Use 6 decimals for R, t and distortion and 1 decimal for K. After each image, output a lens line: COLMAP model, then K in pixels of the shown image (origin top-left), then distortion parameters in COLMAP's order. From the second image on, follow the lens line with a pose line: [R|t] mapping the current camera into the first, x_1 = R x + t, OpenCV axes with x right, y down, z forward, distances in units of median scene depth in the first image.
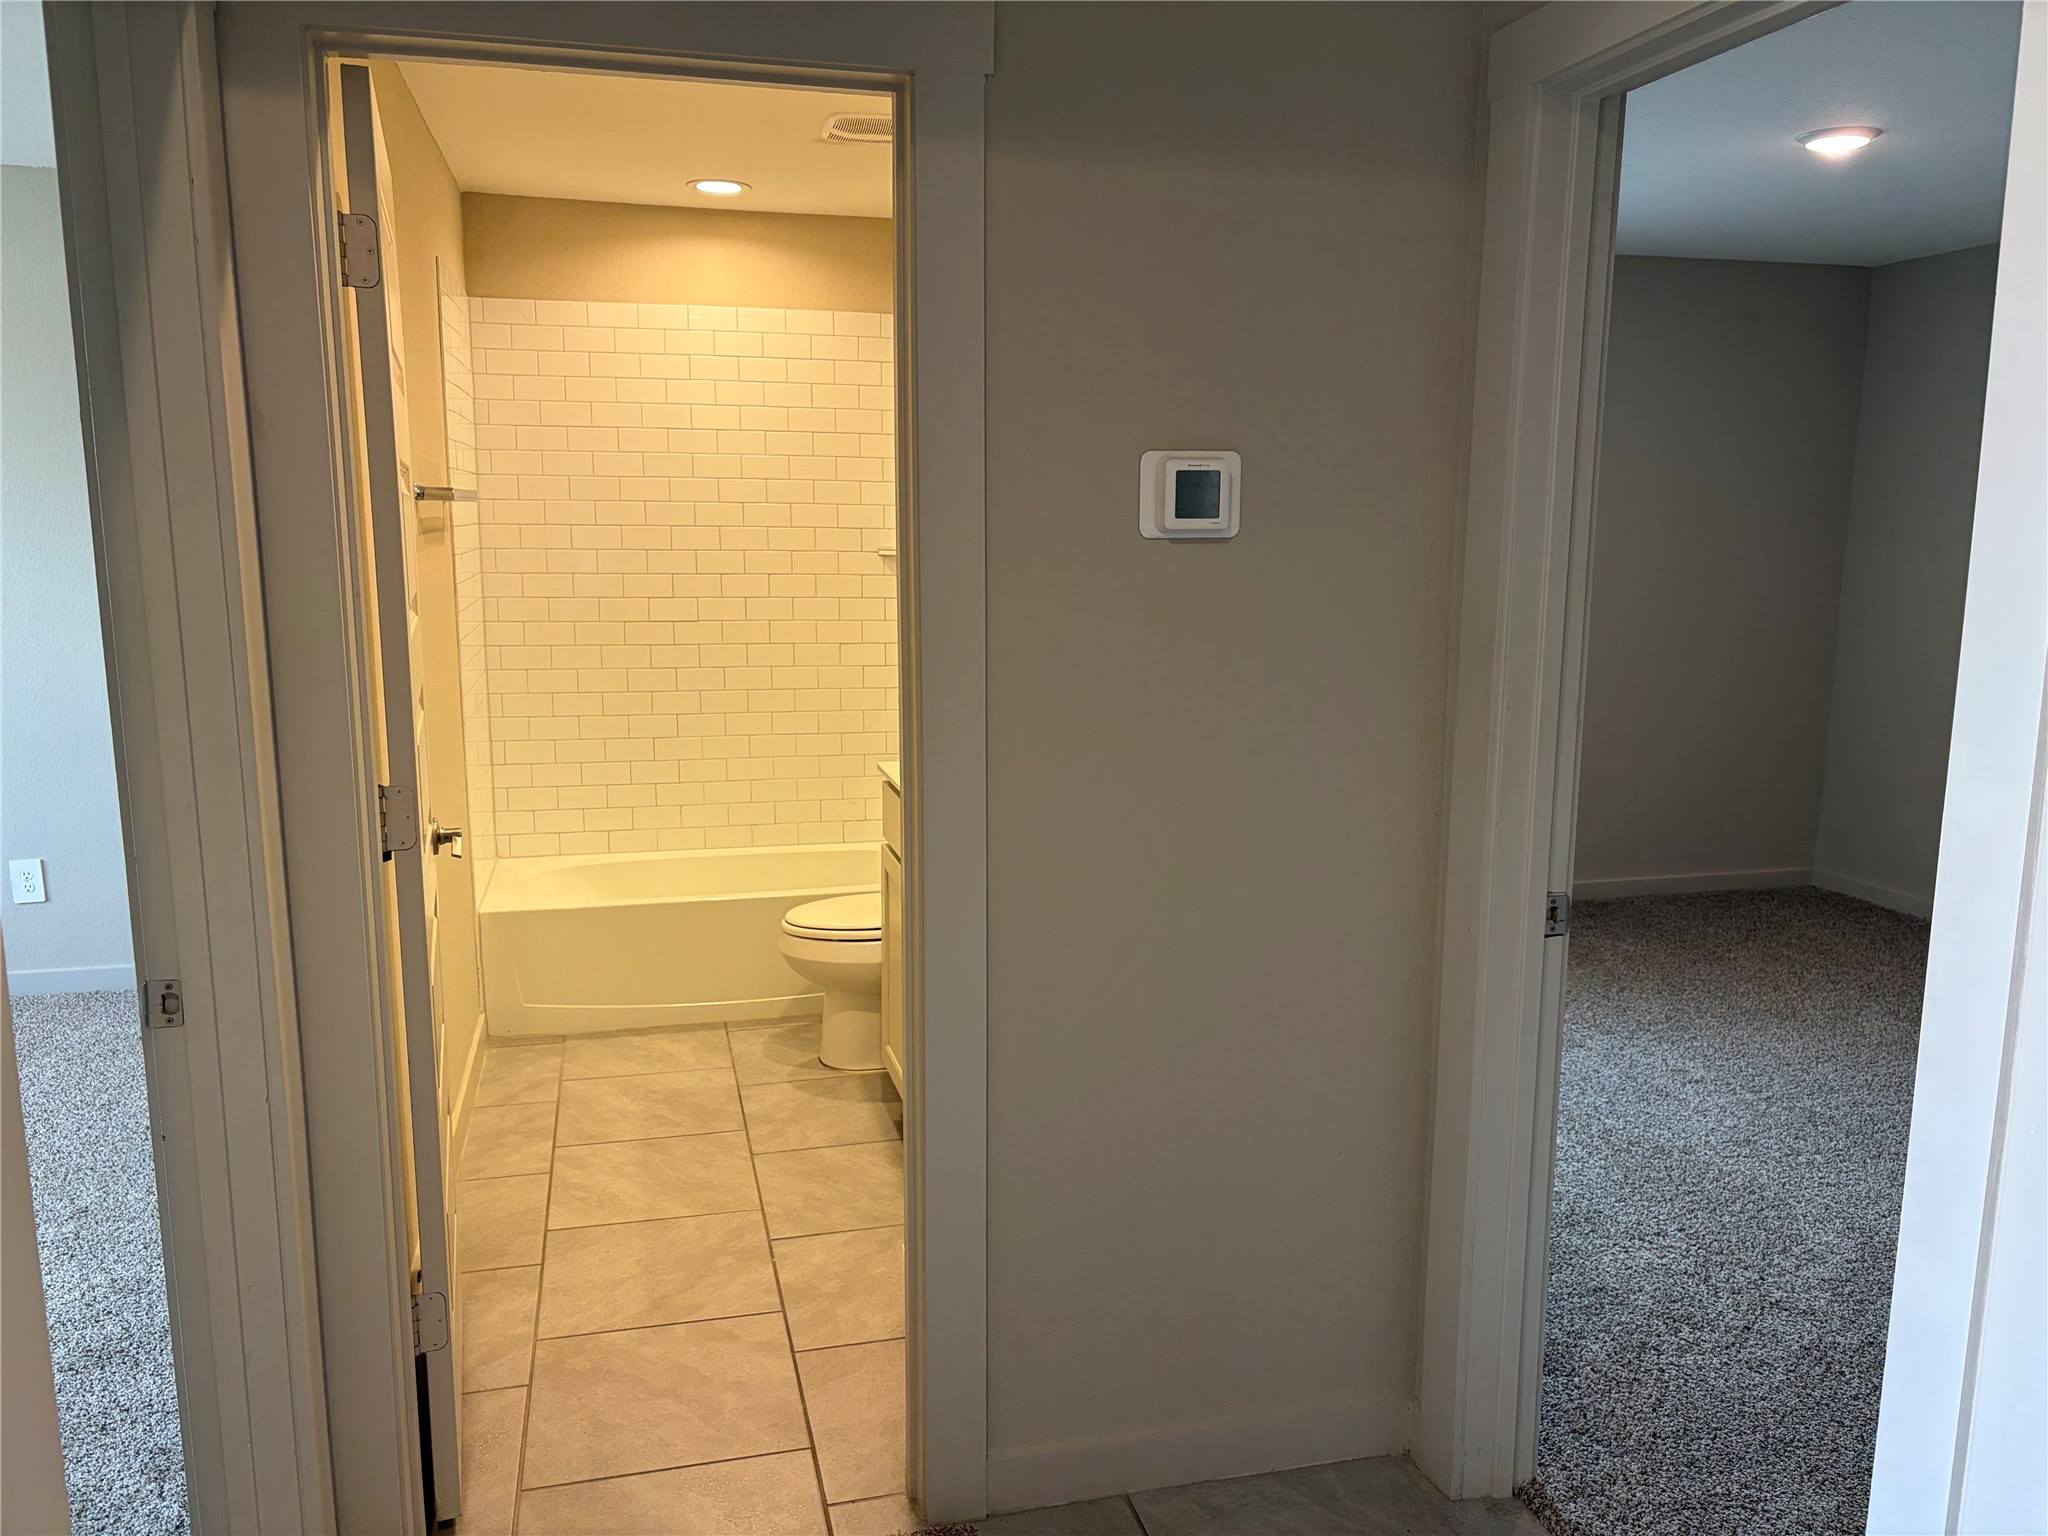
lens RADIAL K [[1550.2, 0, 971.5], [0, 1550.2, 782.9], [0, 0, 1]] dist [0.049105, -0.001213]
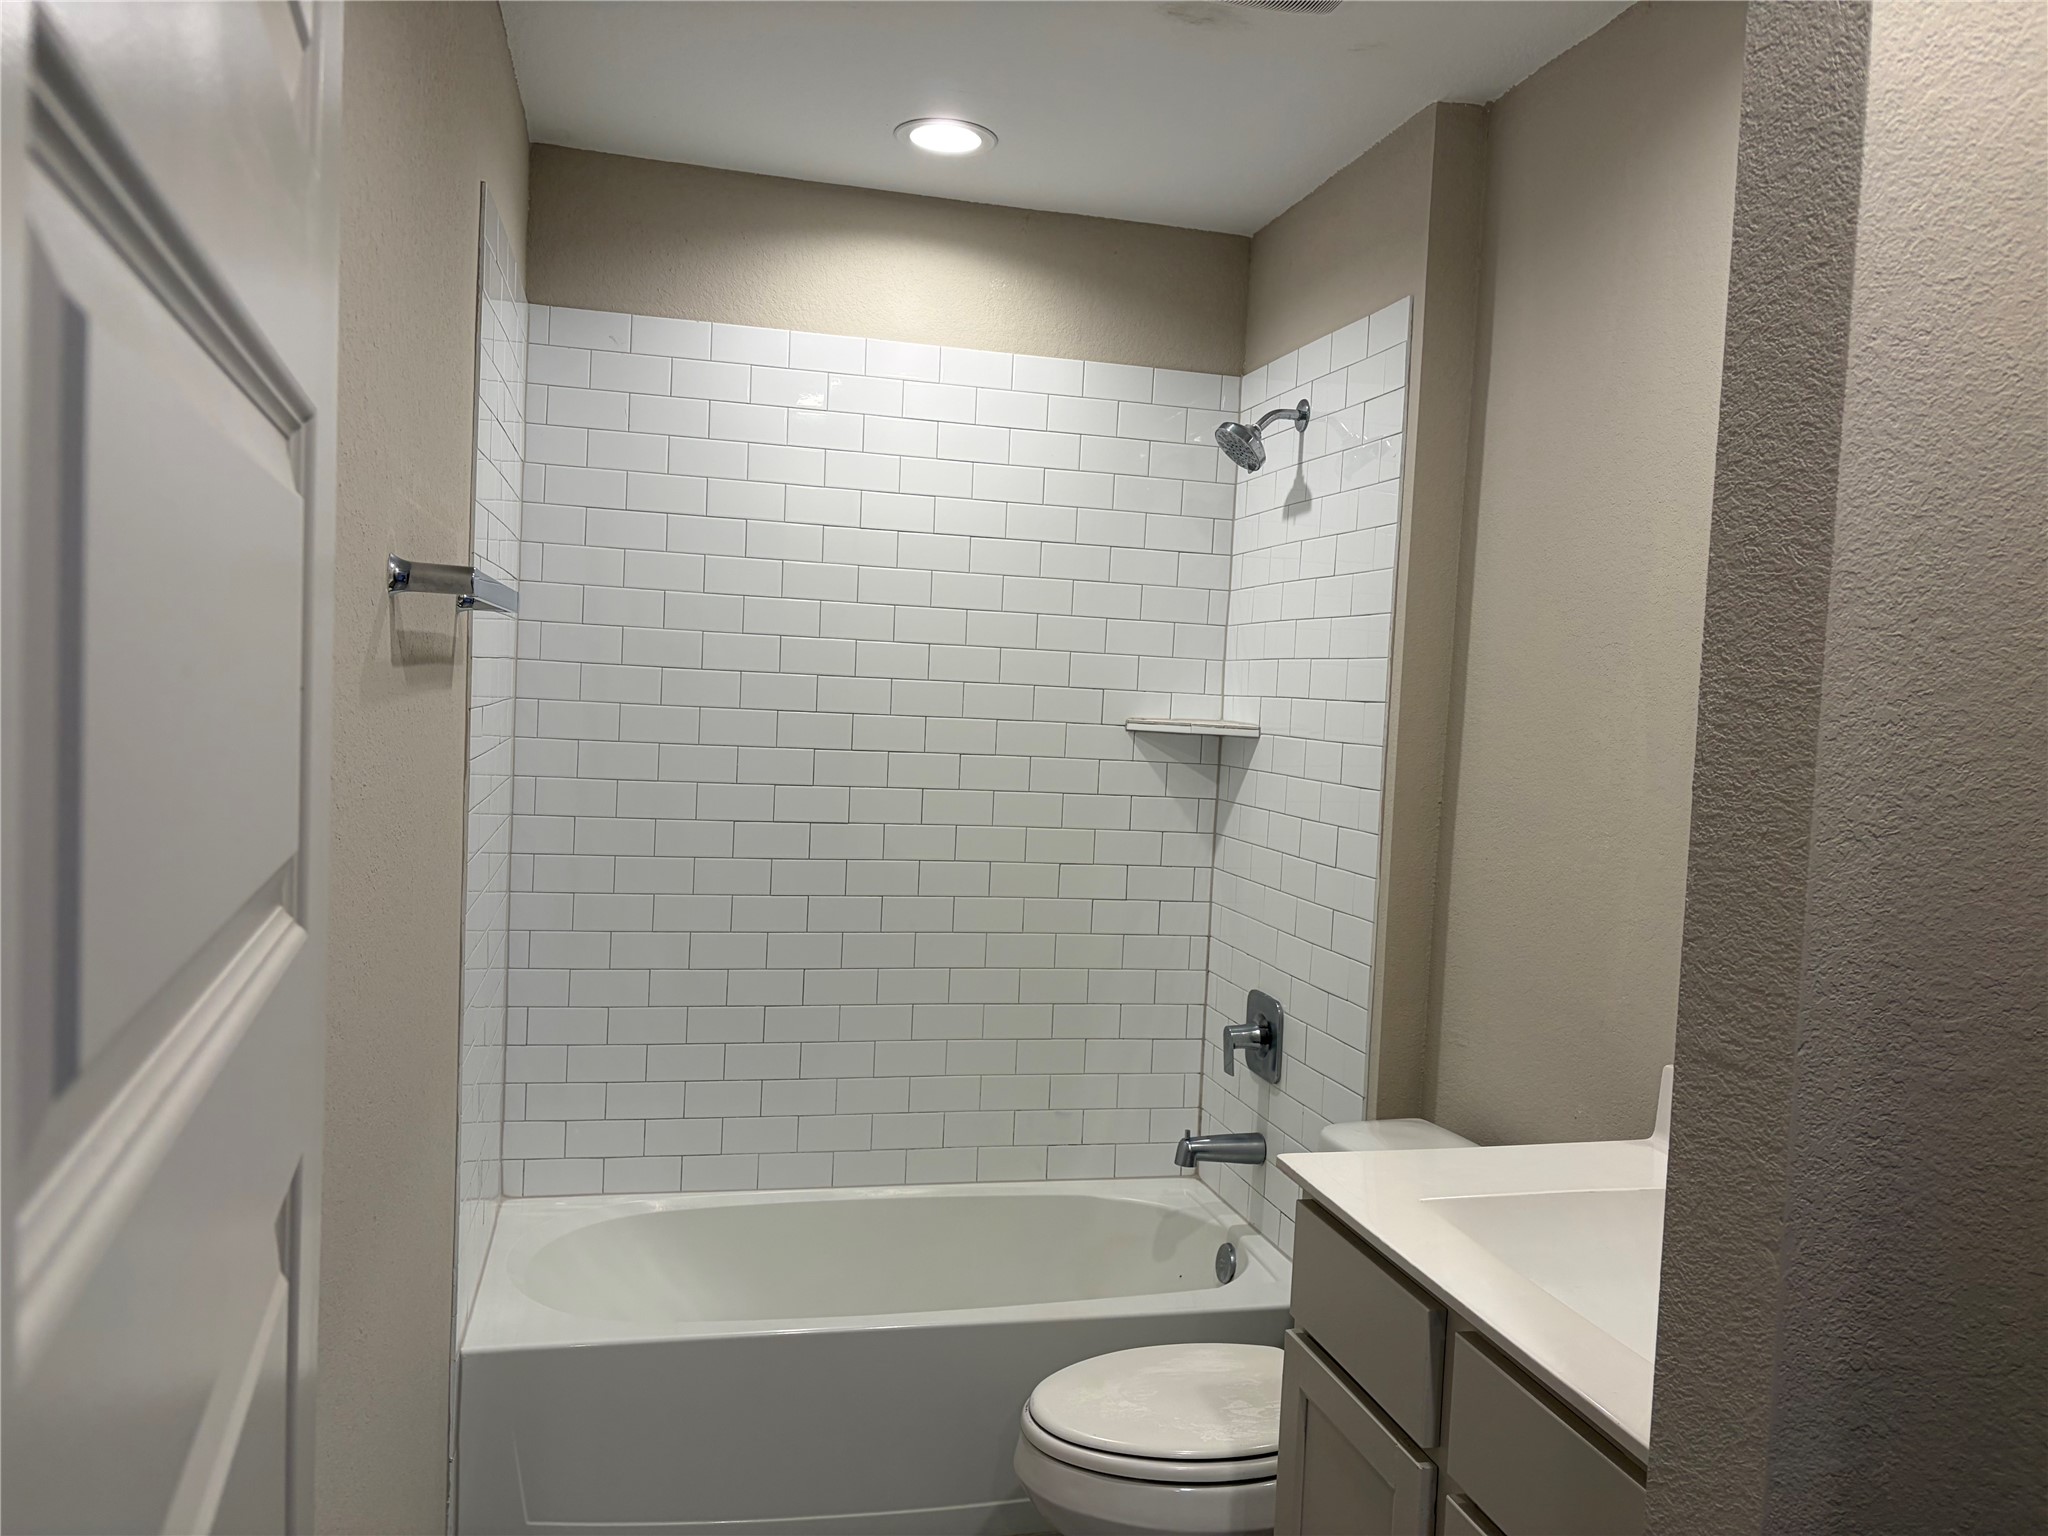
lens RADIAL K [[1542.9, 0, 1024.0], [0, 1542.9, 768.0], [0, 0, 1]] dist [0.058650, -0.051366]
pose [[0.998950, 0.040541, 0.021355, -0.122974], [-0.037793, 0.992496, -0.116289, -0.057582], [-0.025909, 0.115360, 0.992986, 0.379397]]
